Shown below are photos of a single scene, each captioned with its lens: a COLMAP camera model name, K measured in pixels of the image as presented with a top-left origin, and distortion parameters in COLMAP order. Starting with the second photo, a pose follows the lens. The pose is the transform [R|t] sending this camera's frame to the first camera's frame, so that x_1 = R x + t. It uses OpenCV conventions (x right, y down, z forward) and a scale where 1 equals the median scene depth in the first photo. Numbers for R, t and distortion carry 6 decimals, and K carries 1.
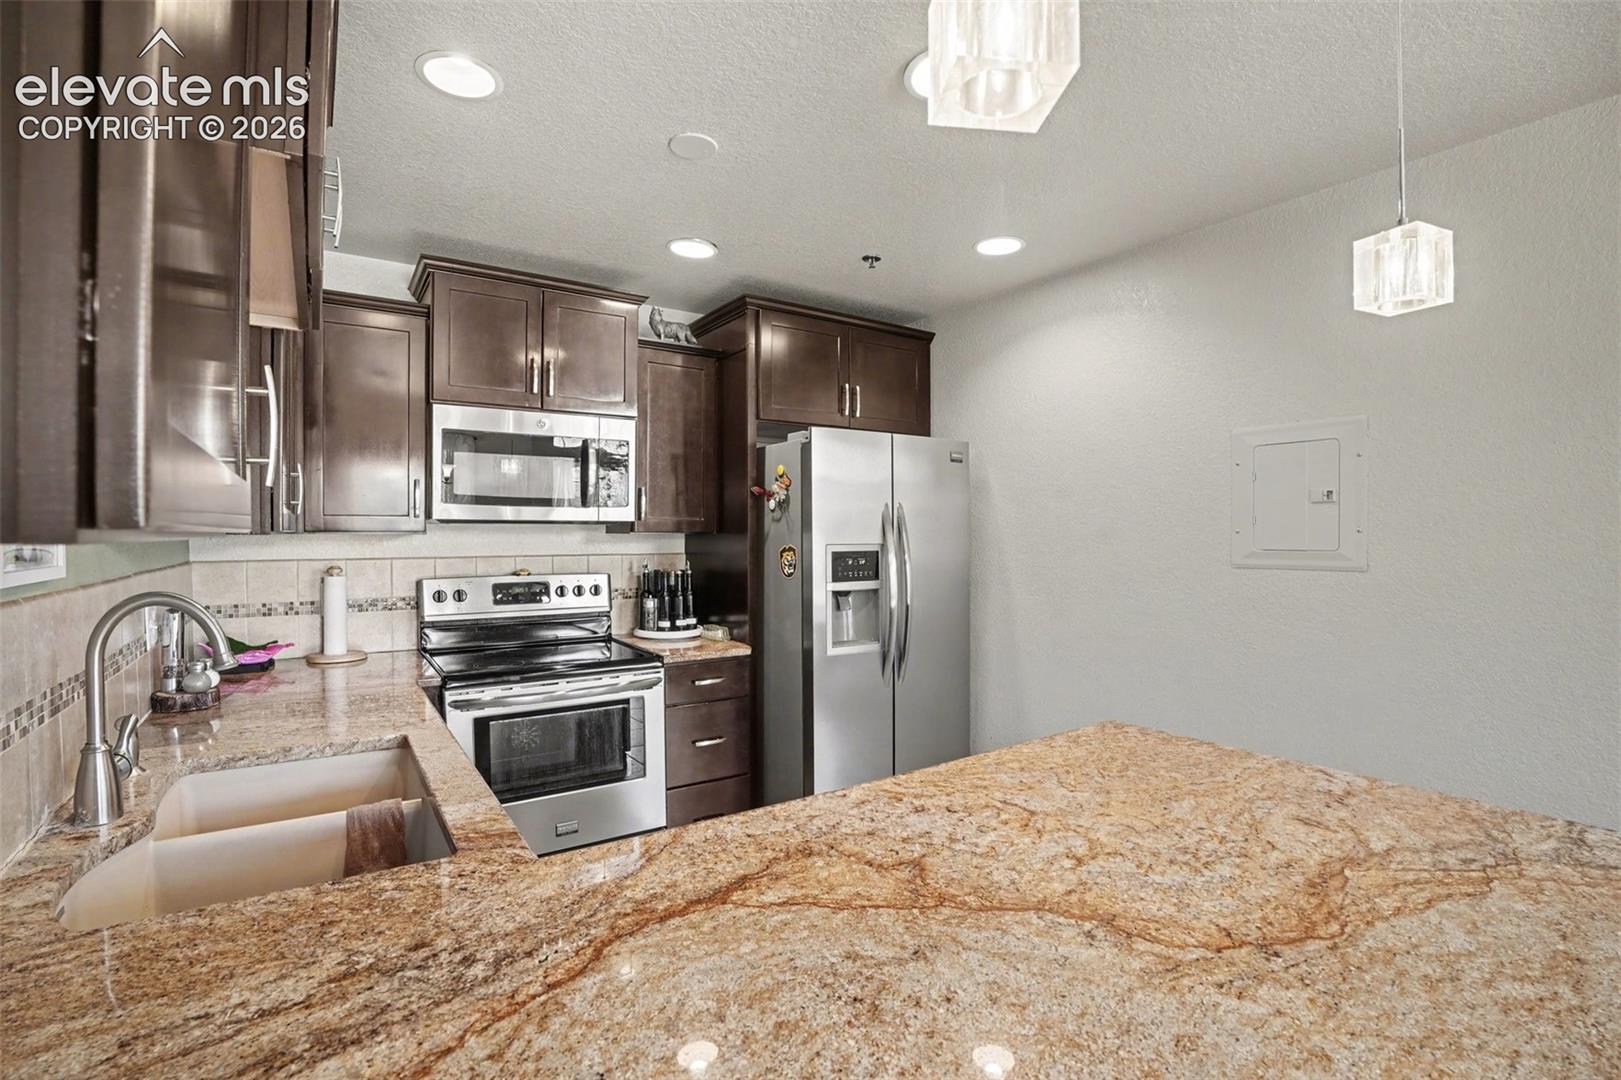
lens RADIAL K [[786.4, 0, 810.5], [0, 786.4, 540.0], [0, 0, 1]] dist [-0.002380, -0.000370]
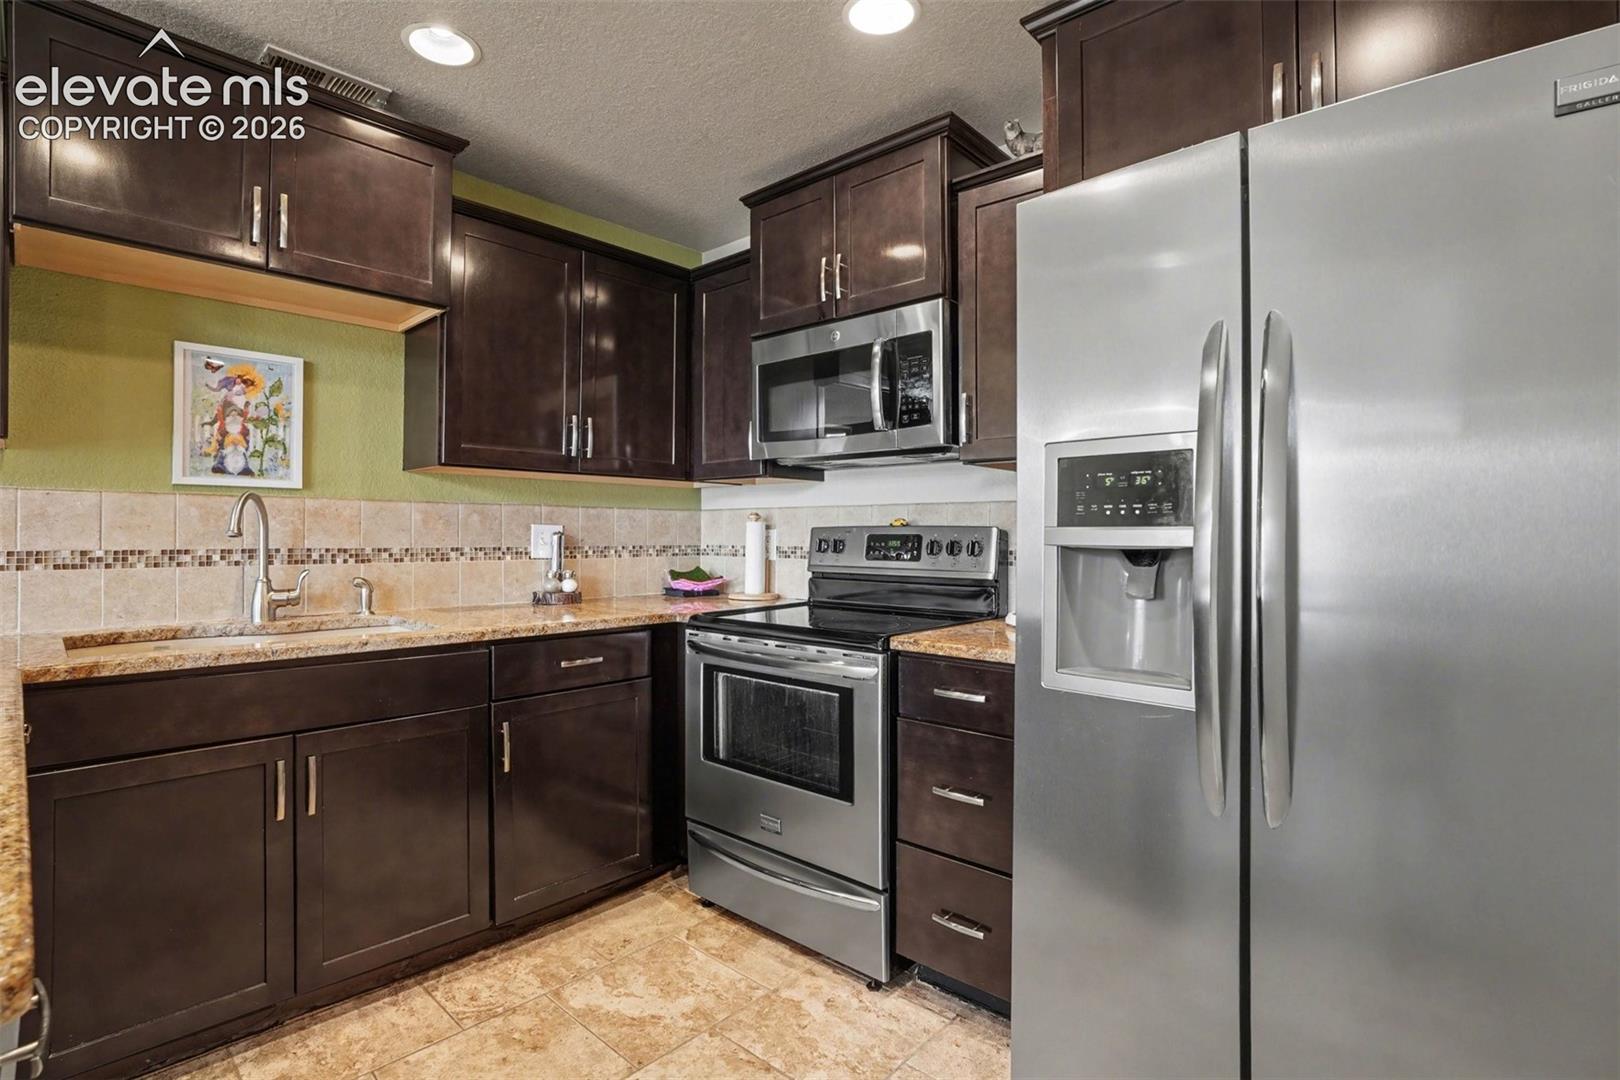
lens RADIAL K [[785.9, 0, 810.0], [0, 785.9, 540.0], [0, 0, 1]] dist [-0.002380, -0.000370]
pose [[0.245931, 0.004766, -0.969276, 0.424287], [-0.014104, 0.999900, 0.001338, 0.061967], [0.969185, 0.013341, 0.245974, 0.730715]]
